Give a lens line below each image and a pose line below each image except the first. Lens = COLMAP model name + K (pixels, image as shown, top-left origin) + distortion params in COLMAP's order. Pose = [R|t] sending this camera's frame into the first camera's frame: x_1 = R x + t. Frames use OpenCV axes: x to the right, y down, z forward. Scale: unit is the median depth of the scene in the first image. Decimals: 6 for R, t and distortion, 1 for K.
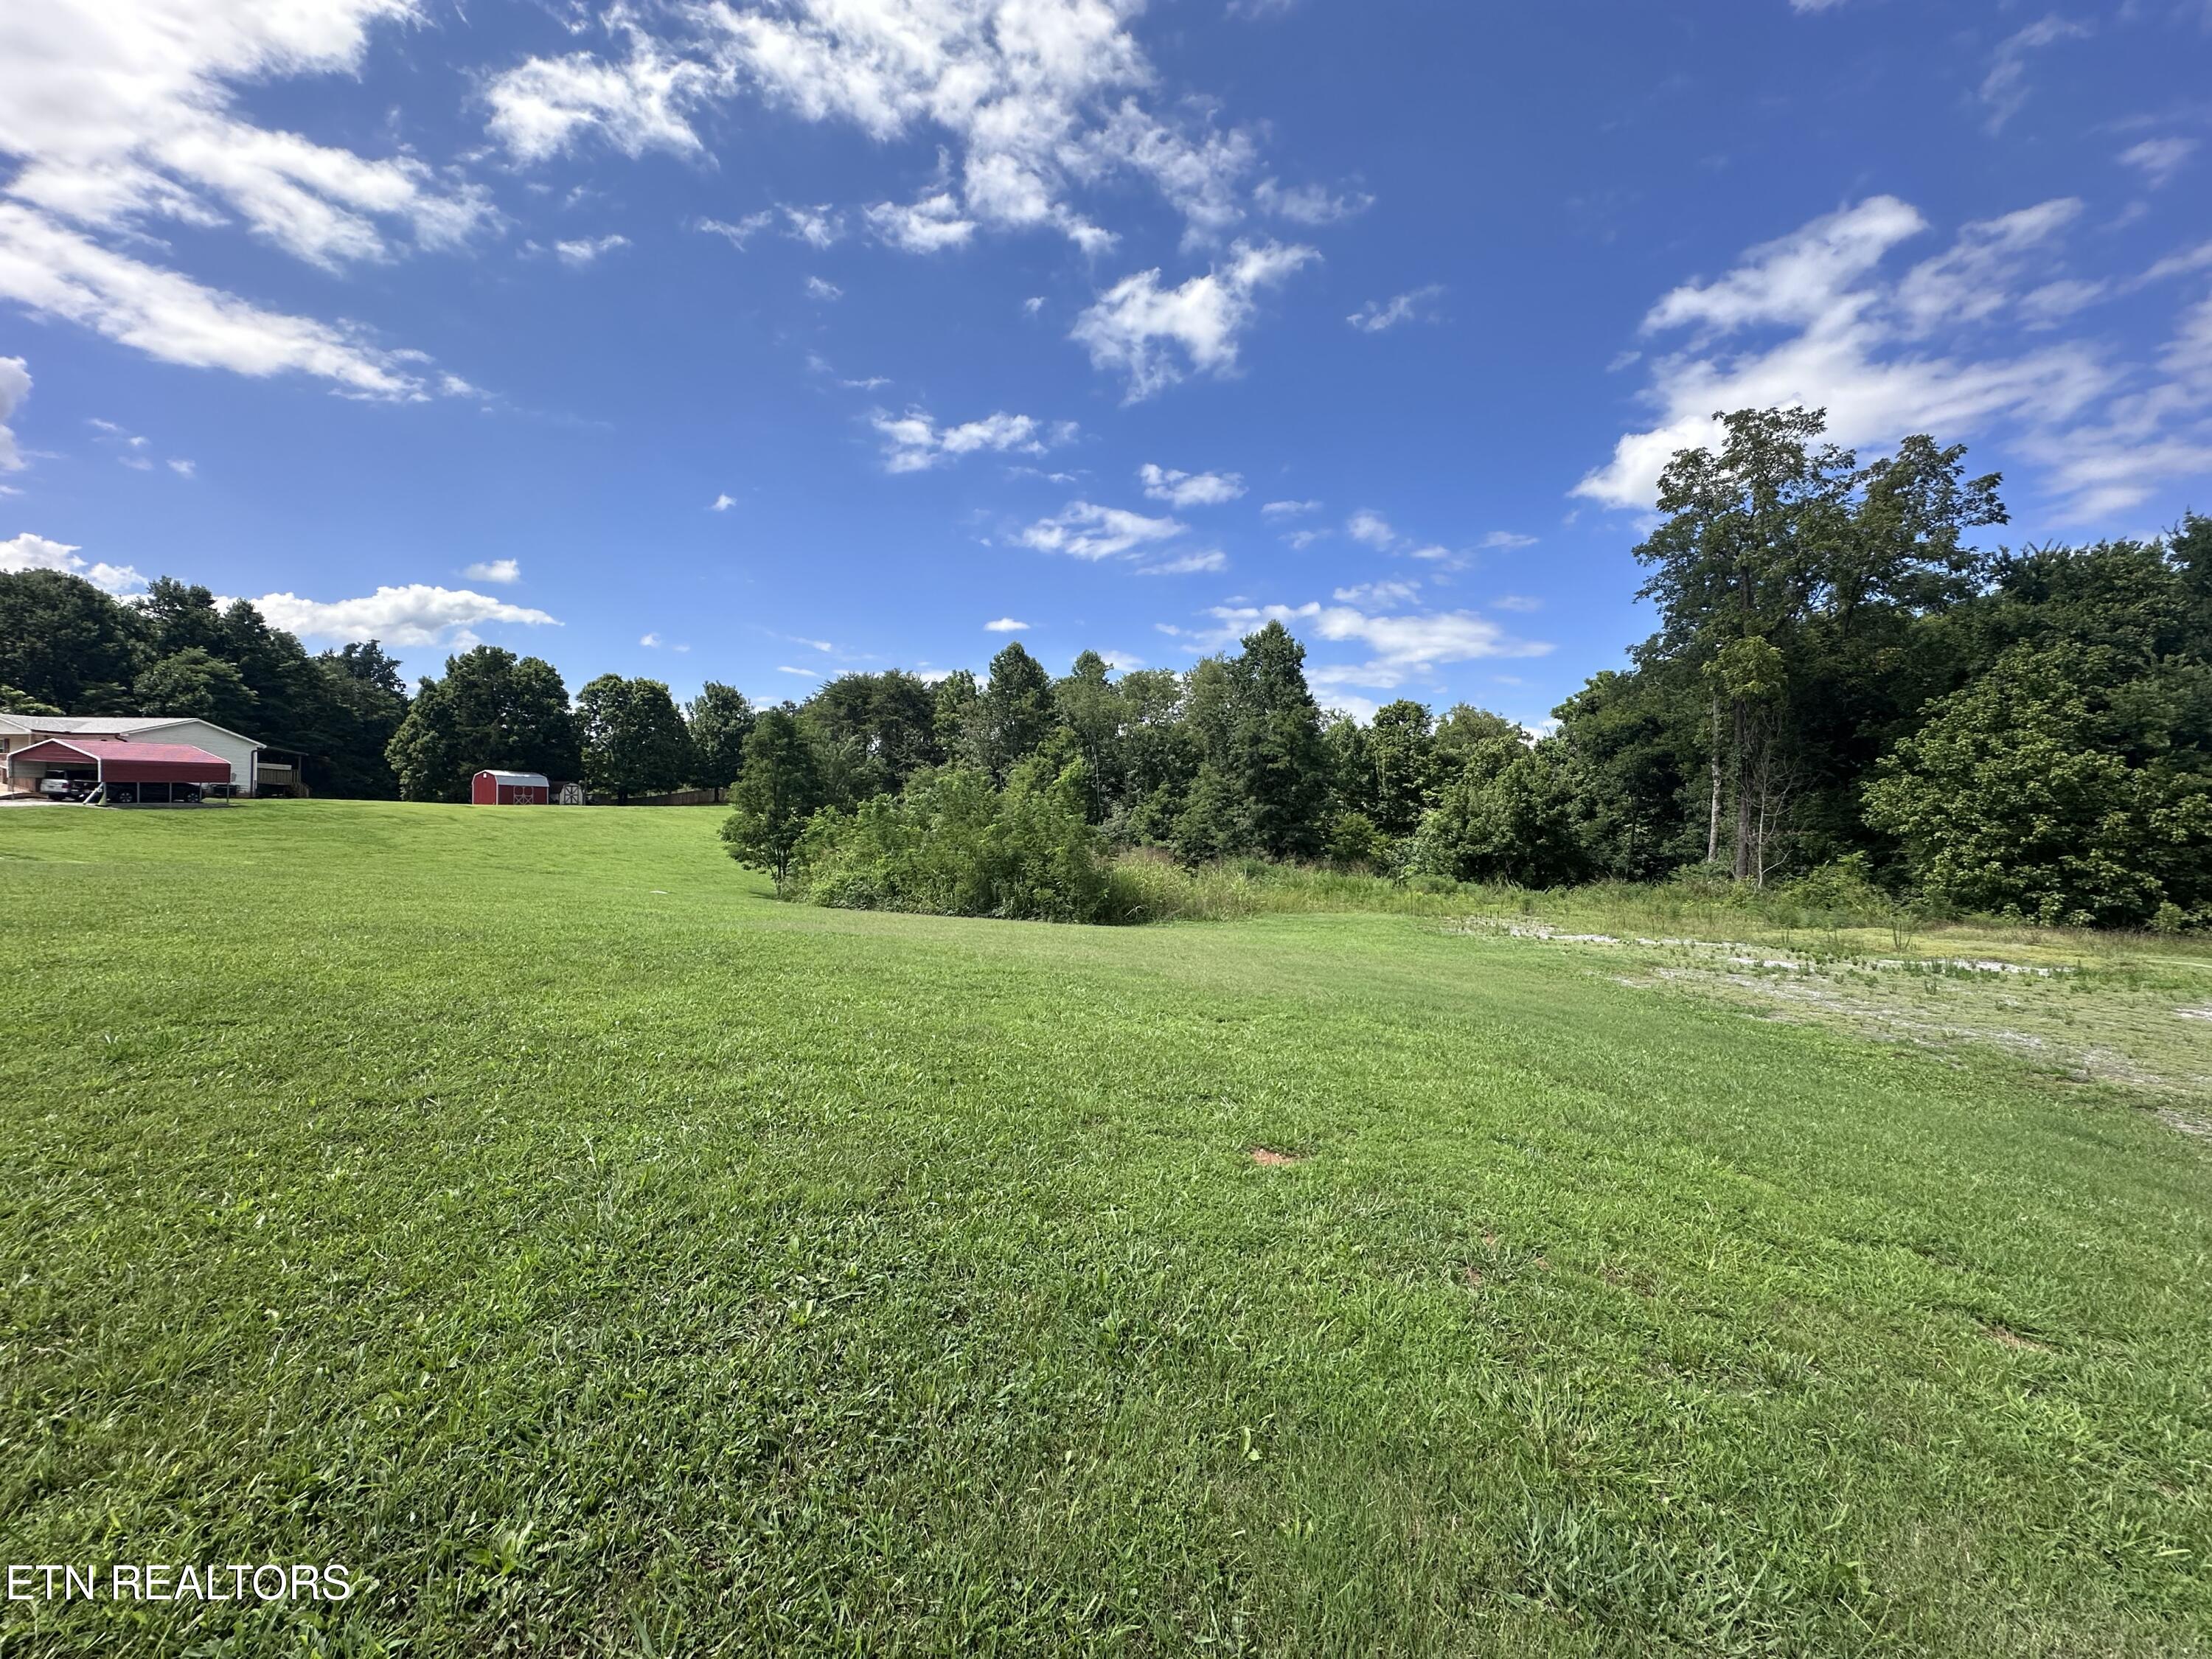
lens RADIAL K [[882.9, 0, 1109.1], [0, 882.9, 867.6], [0, 0, 1]] dist [0.006091, -0.000890]
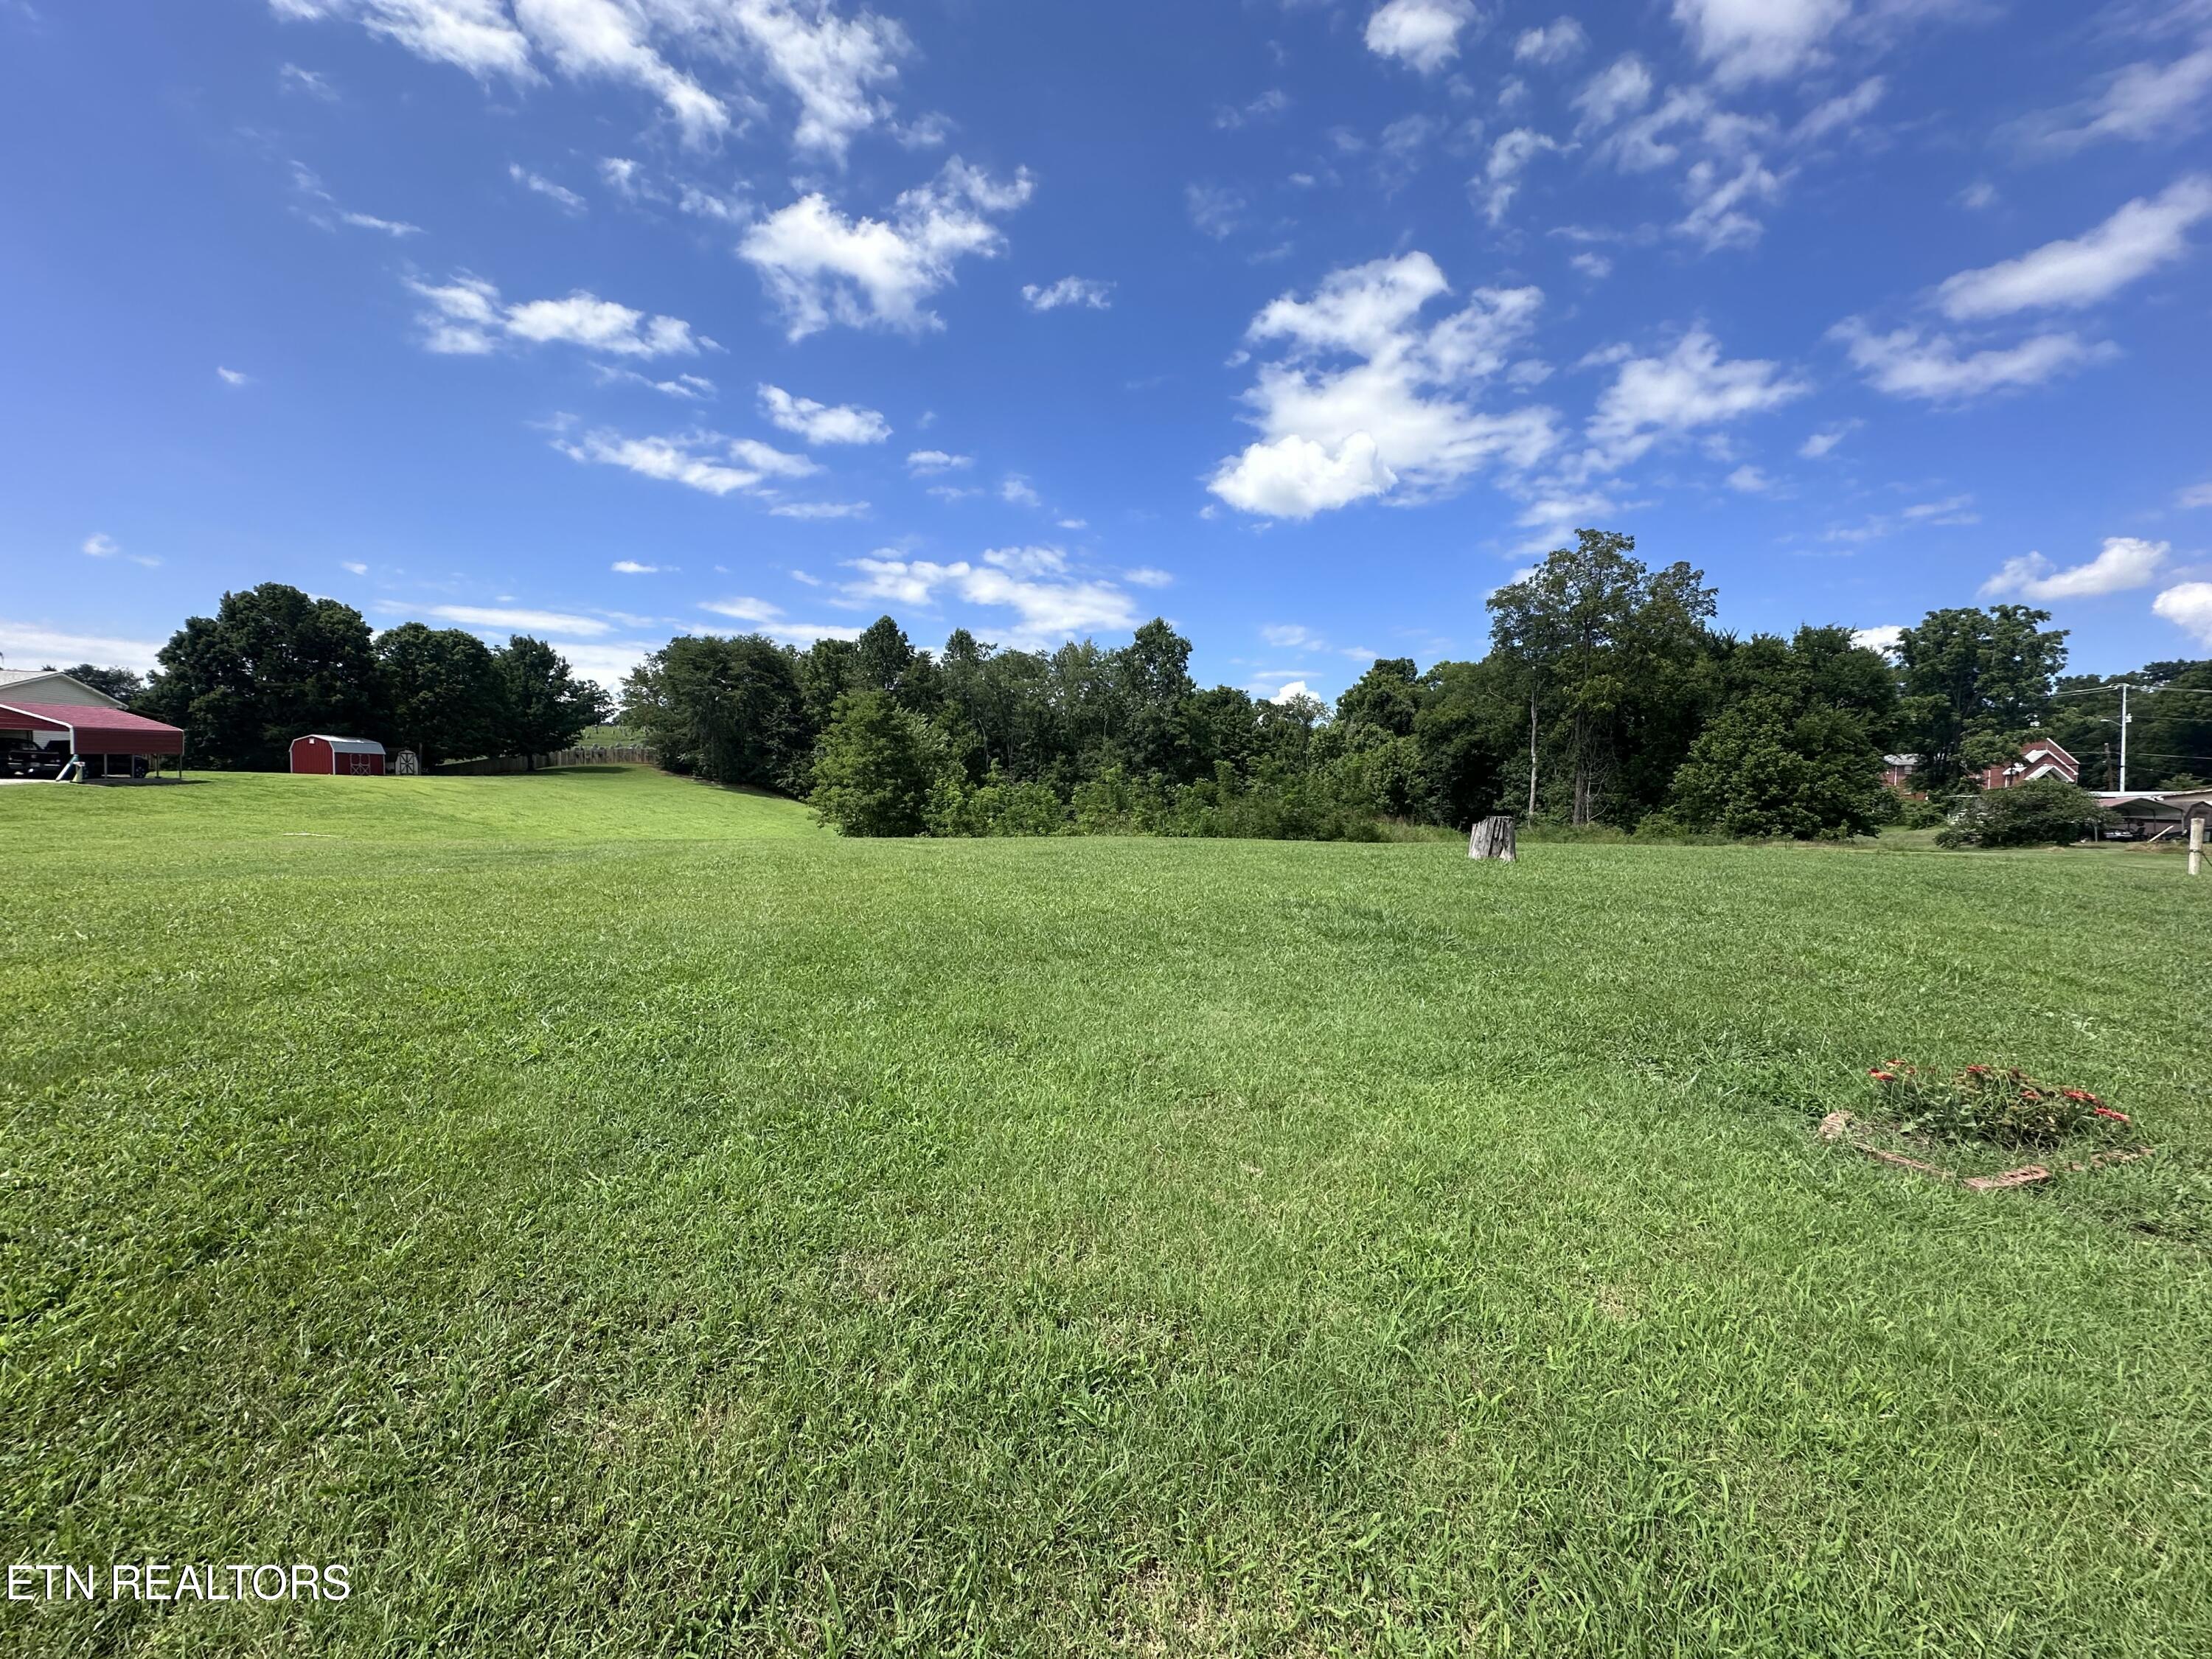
lens RADIAL K [[889.3, 0, 1114.5], [0, 889.3, 906.7], [0, 0, 1]] dist [-0.002731, -0.001165]
pose [[0.926862, -0.056213, 0.371170, -0.333840], [0.026104, 0.995983, 0.085655, 0.000441], [-0.374493, -0.069701, 0.924606, -0.083478]]
